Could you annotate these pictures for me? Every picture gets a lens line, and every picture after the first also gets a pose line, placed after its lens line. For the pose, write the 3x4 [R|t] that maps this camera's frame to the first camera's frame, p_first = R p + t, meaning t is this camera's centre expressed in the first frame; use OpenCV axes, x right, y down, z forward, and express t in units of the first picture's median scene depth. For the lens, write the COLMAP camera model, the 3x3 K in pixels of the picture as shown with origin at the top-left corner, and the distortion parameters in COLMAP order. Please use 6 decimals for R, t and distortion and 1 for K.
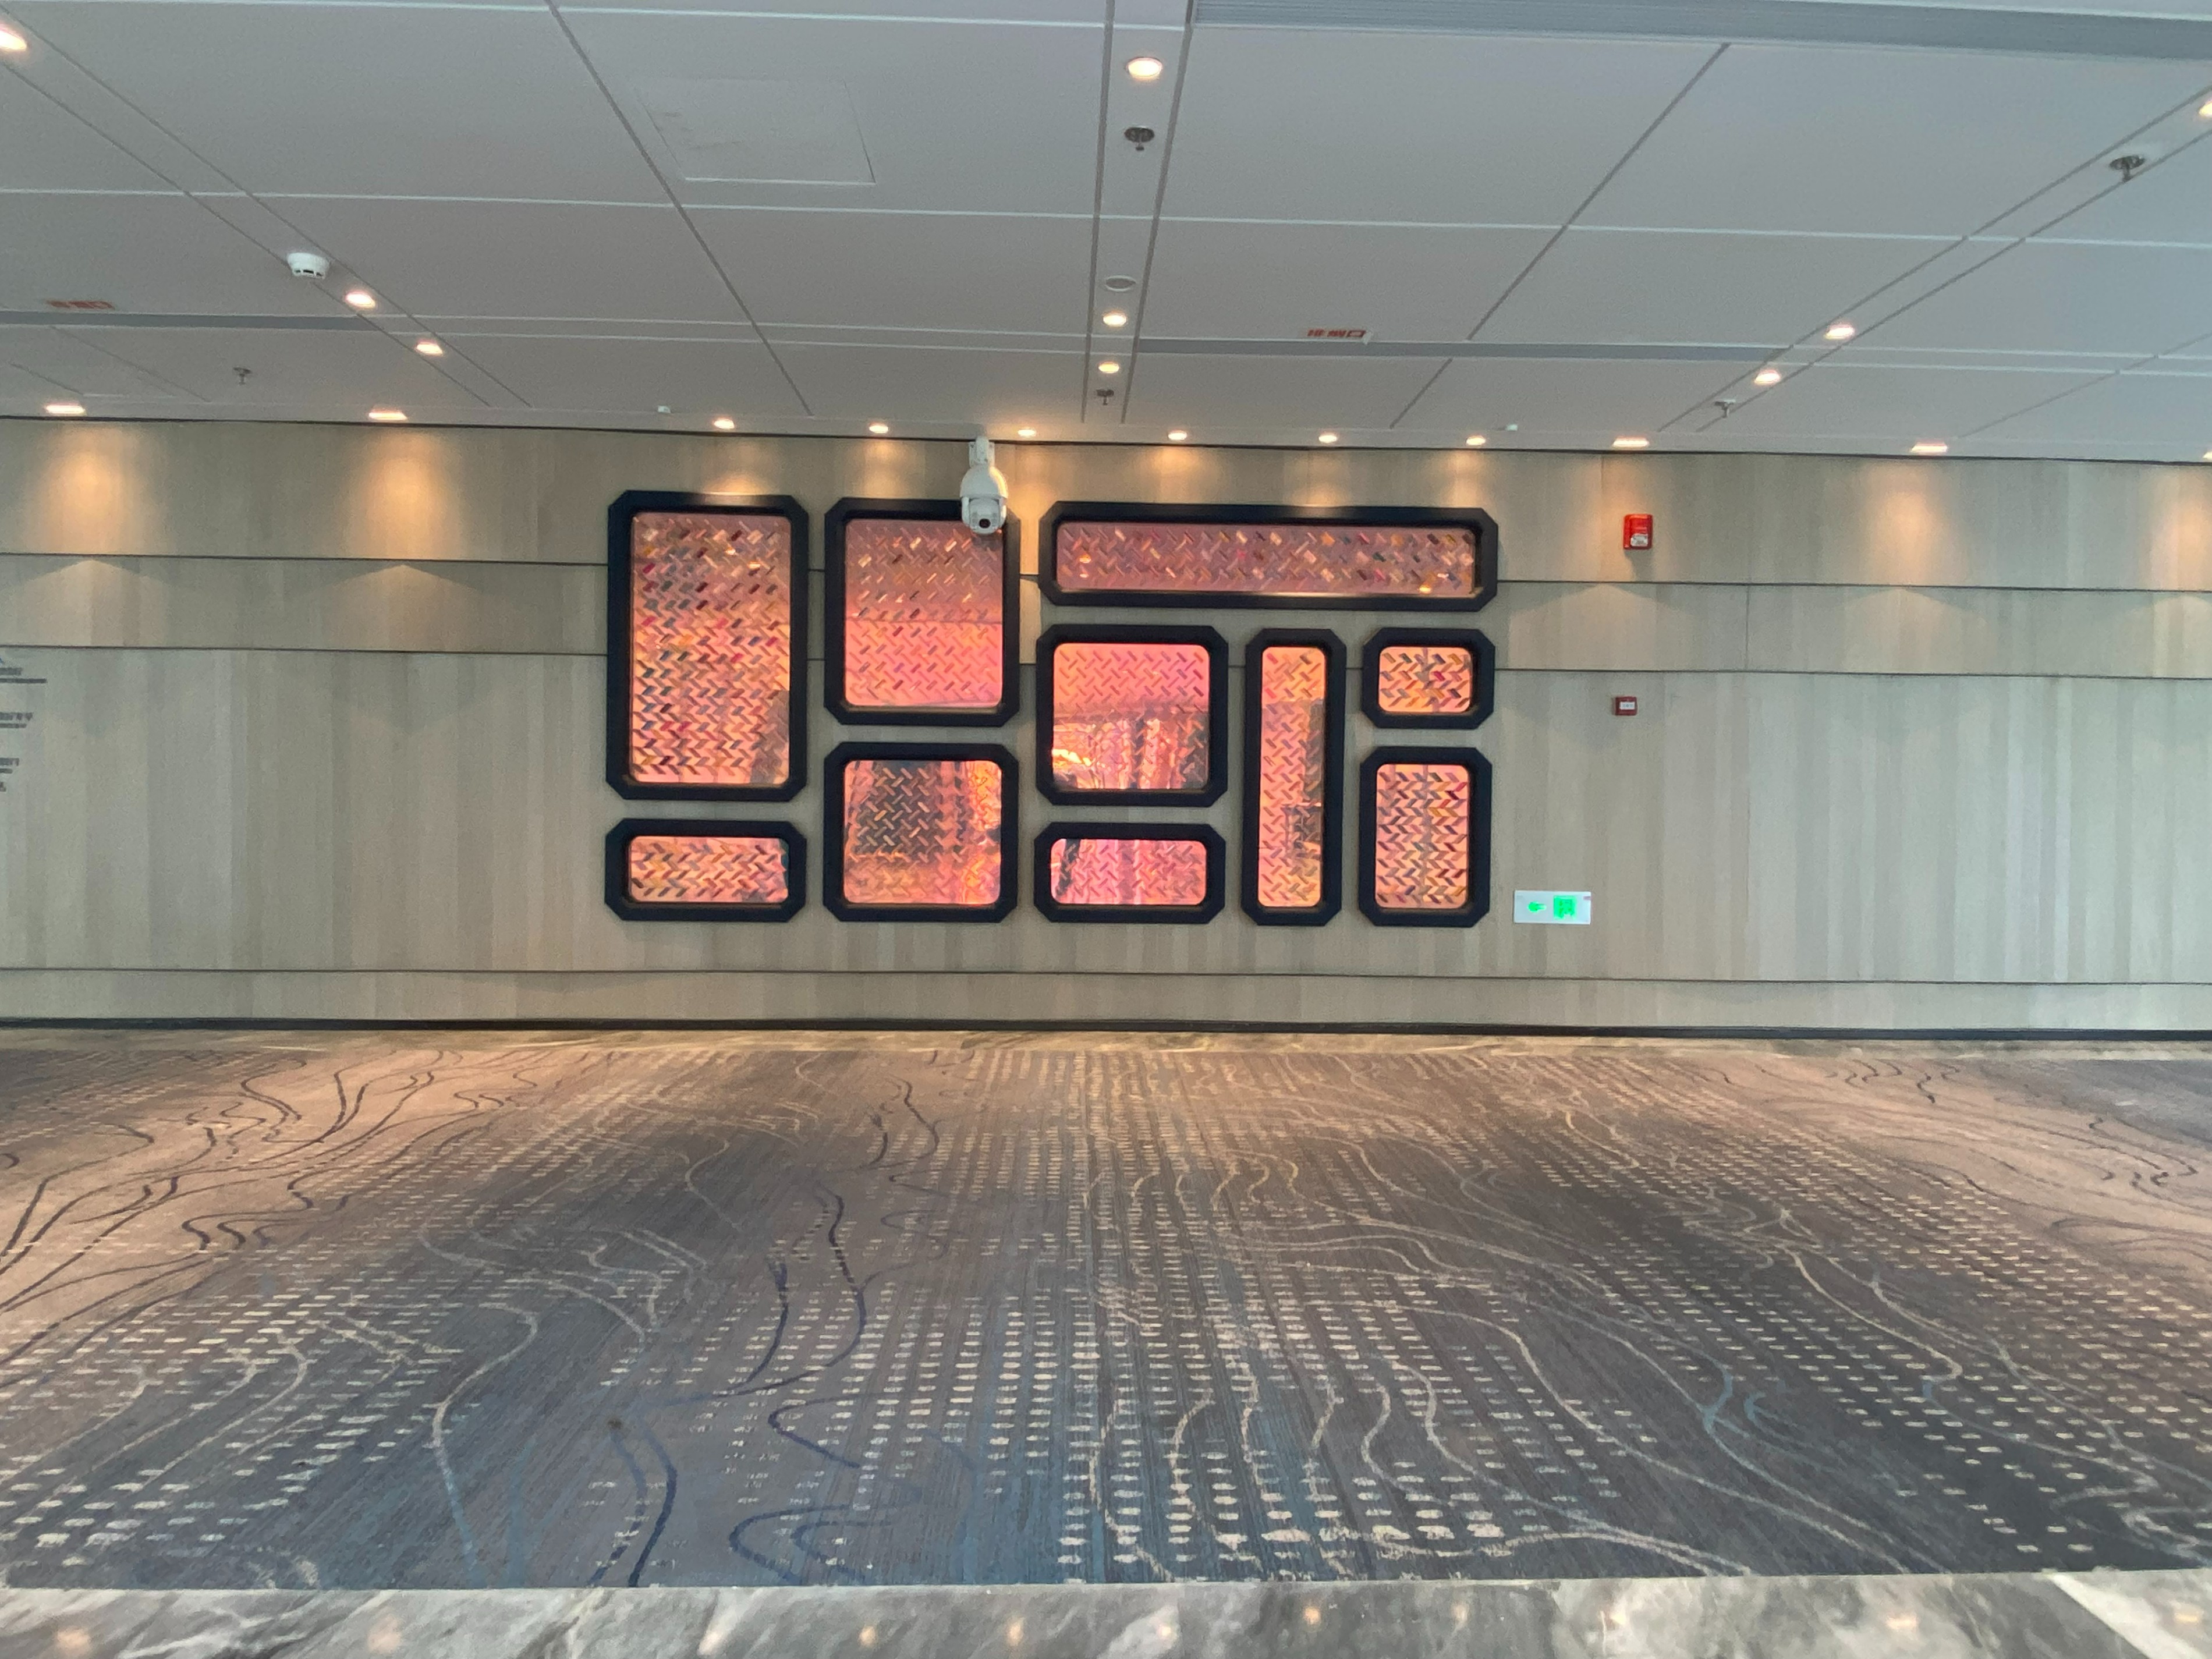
lens RADIAL K [[1299.2, 0, 1106.9], [0, 1299.2, 819.1], [0, 0, 1]] dist [0.018163, -0.001668]
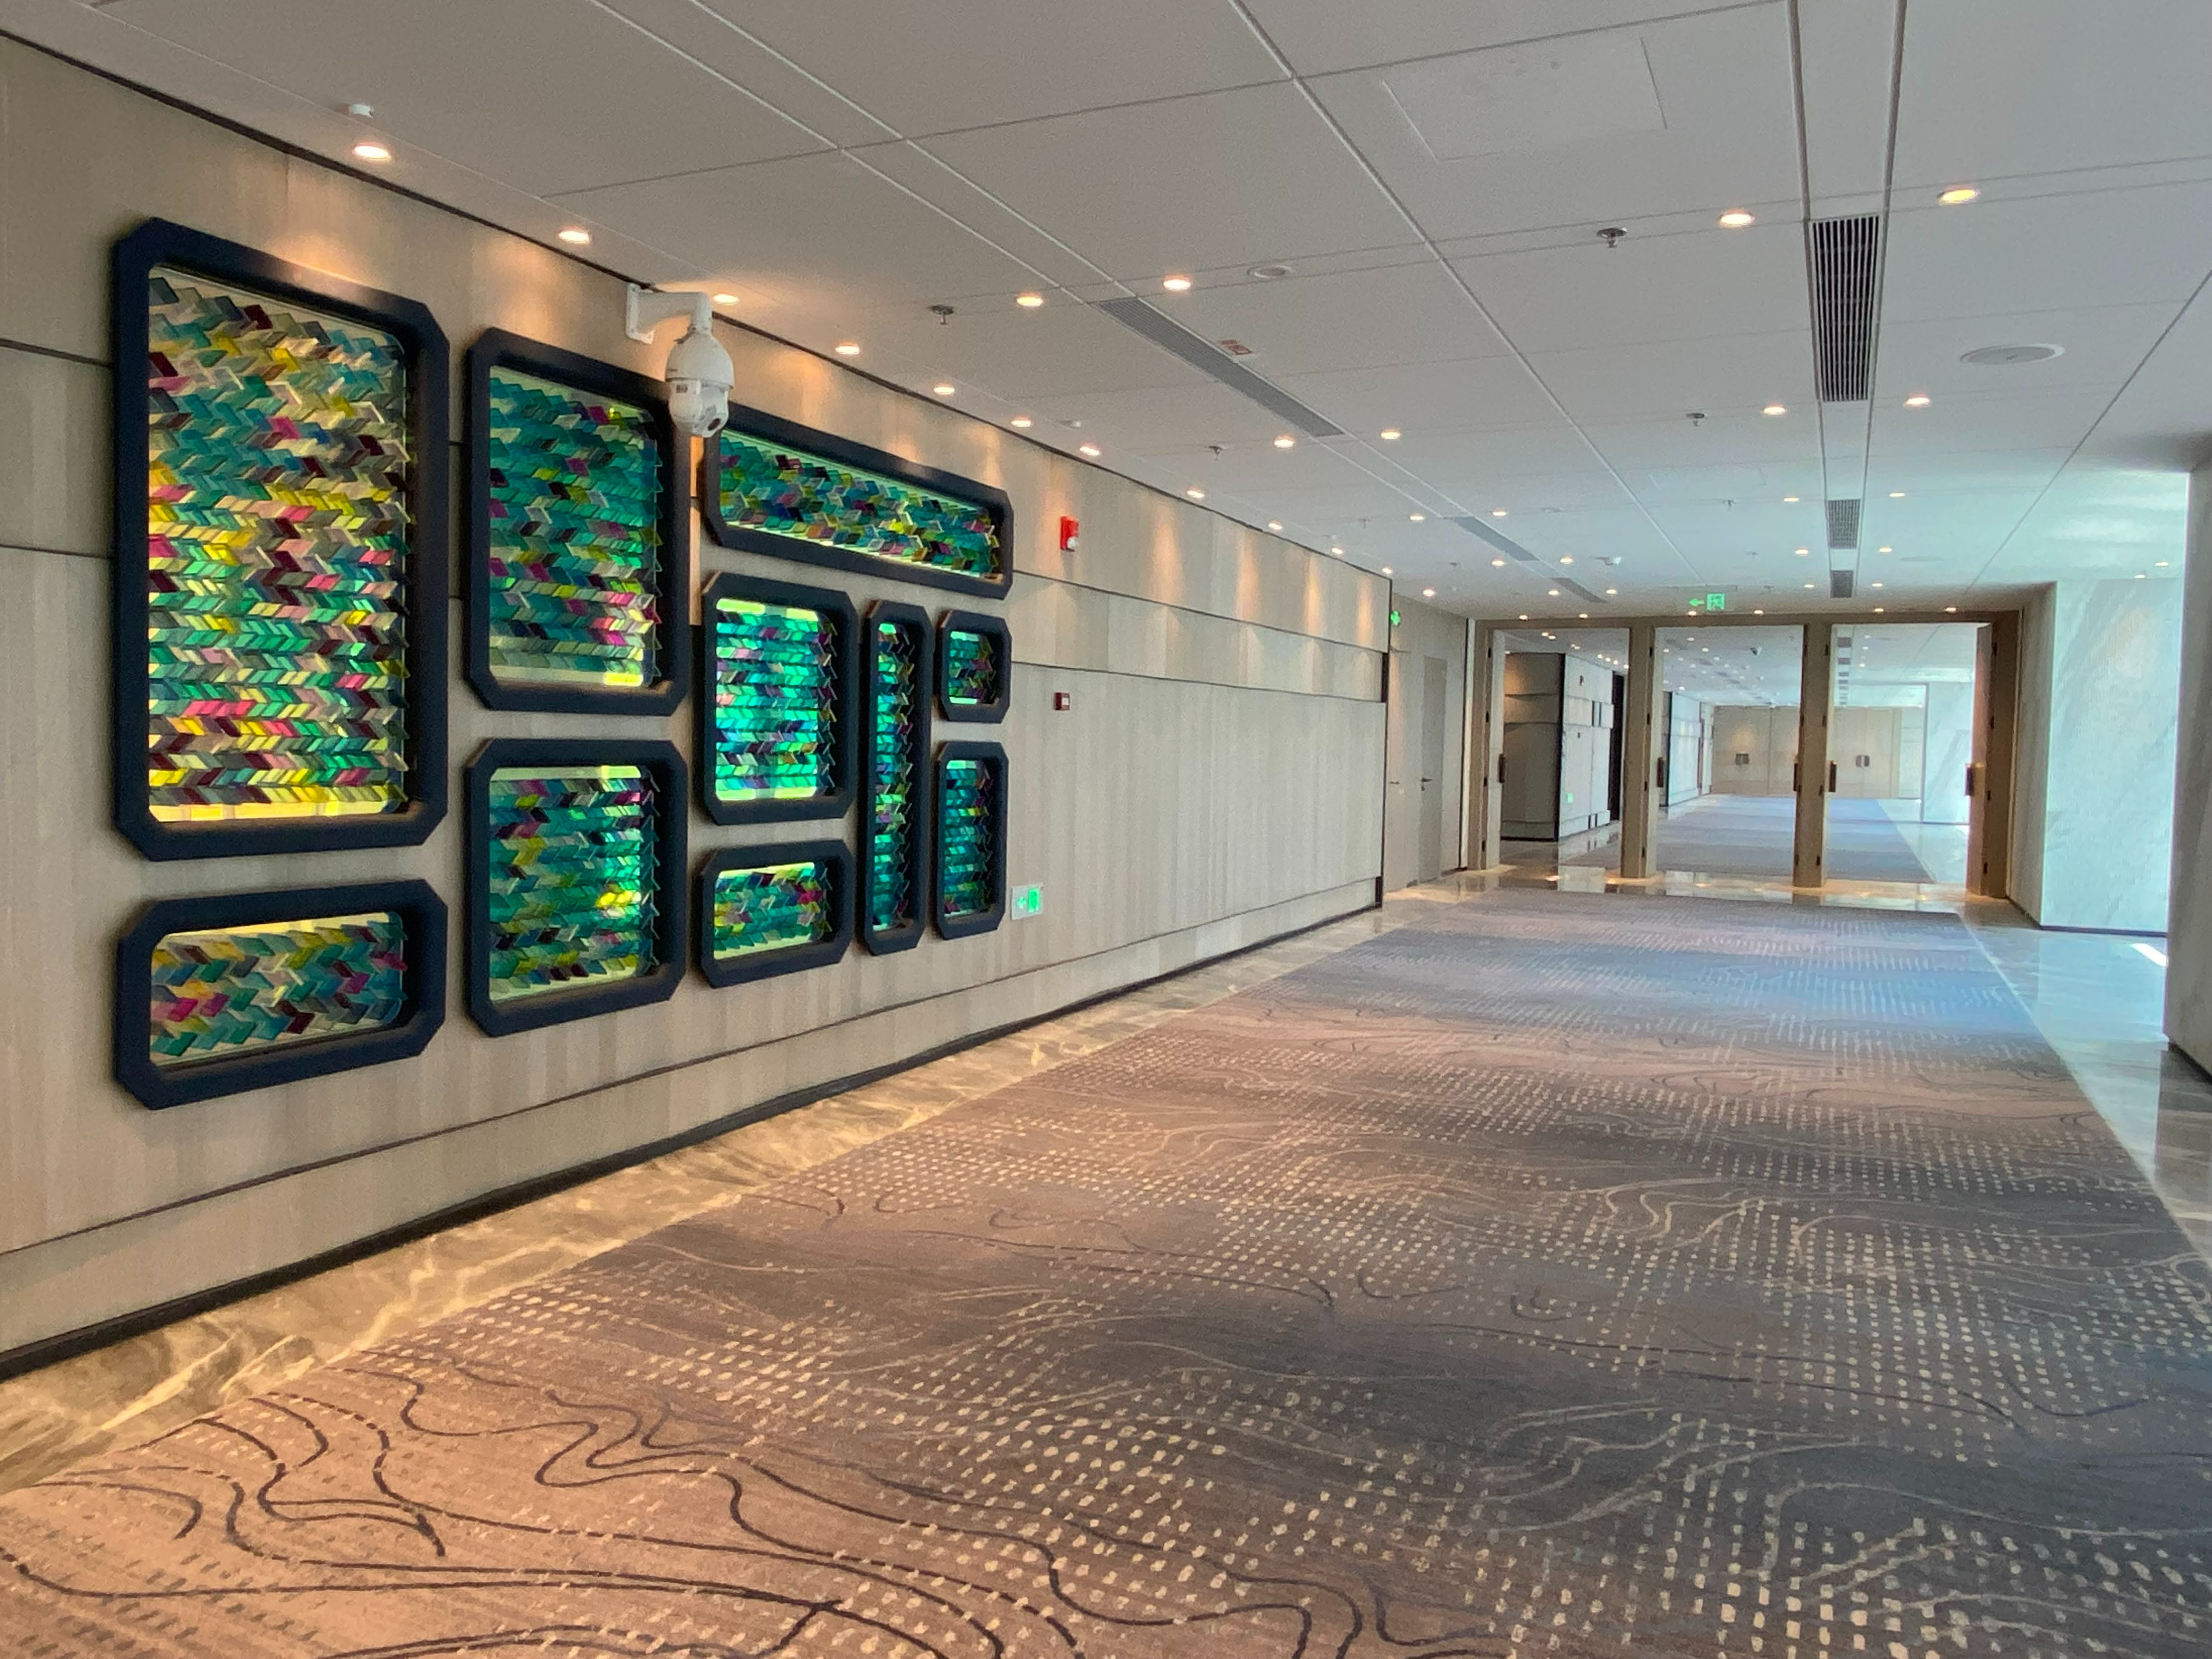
lens RADIAL K [[1551.3, 0, 1103.2], [0, 1551.3, 831.1], [0, 0, 1]] dist [0.027000, -0.014191]
pose [[0.463017, -0.051999, 0.884823, -0.717234], [-0.006067, 0.998068, 0.061829, -0.064142], [-0.886329, -0.033997, 0.461807, 0.419186]]
